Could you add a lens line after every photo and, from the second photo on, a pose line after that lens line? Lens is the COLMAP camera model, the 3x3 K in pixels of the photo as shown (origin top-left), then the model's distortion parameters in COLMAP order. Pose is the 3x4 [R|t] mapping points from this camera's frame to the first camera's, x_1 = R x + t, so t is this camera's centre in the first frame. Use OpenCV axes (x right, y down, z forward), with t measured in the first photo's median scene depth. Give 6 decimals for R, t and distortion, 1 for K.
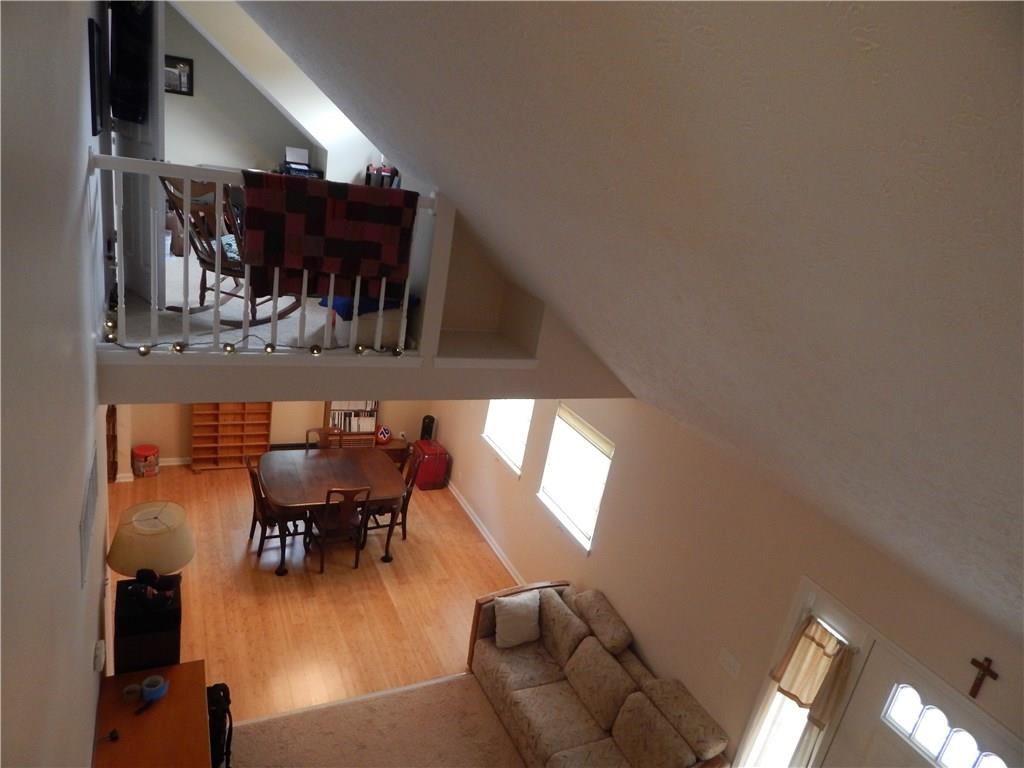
lens RADIAL K [[679.1, 0, 512.0], [0, 679.1, 384.0], [0, 0, 1]] dist [0.008737, 0.000533]
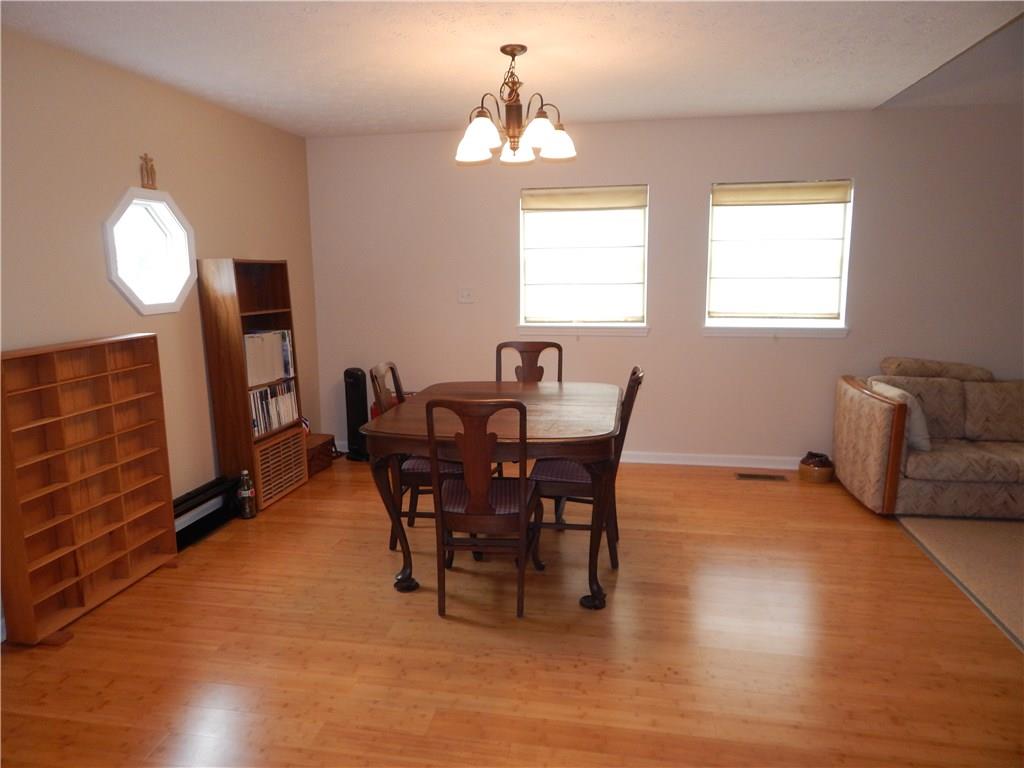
lens RADIAL K [[671.4, 0, 512.0], [0, 671.4, 384.0], [0, 0, 1]] dist [-0.002264, -0.000543]
pose [[0.572812, -0.306370, 0.760279, -0.627264], [0.367681, 0.925011, 0.095733, 0.070220], [-0.732596, 0.224703, 0.642504, 0.666703]]
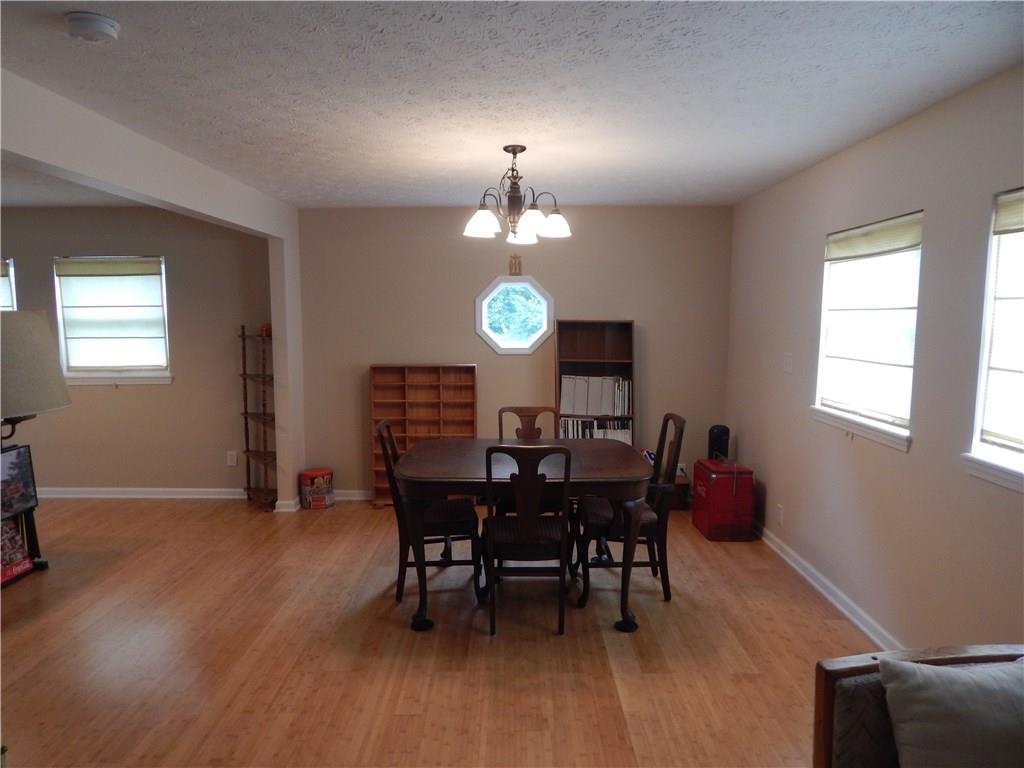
lens RADIAL K [[679.1, 0, 512.0], [0, 679.1, 384.0], [0, 0, 1]] dist [0.008737, 0.000533]
pose [[0.887683, -0.117187, -0.445294, -0.016713], [-0.005882, 0.964107, -0.265447, 0.219956], [0.460418, 0.238252, 0.855132, 0.498222]]
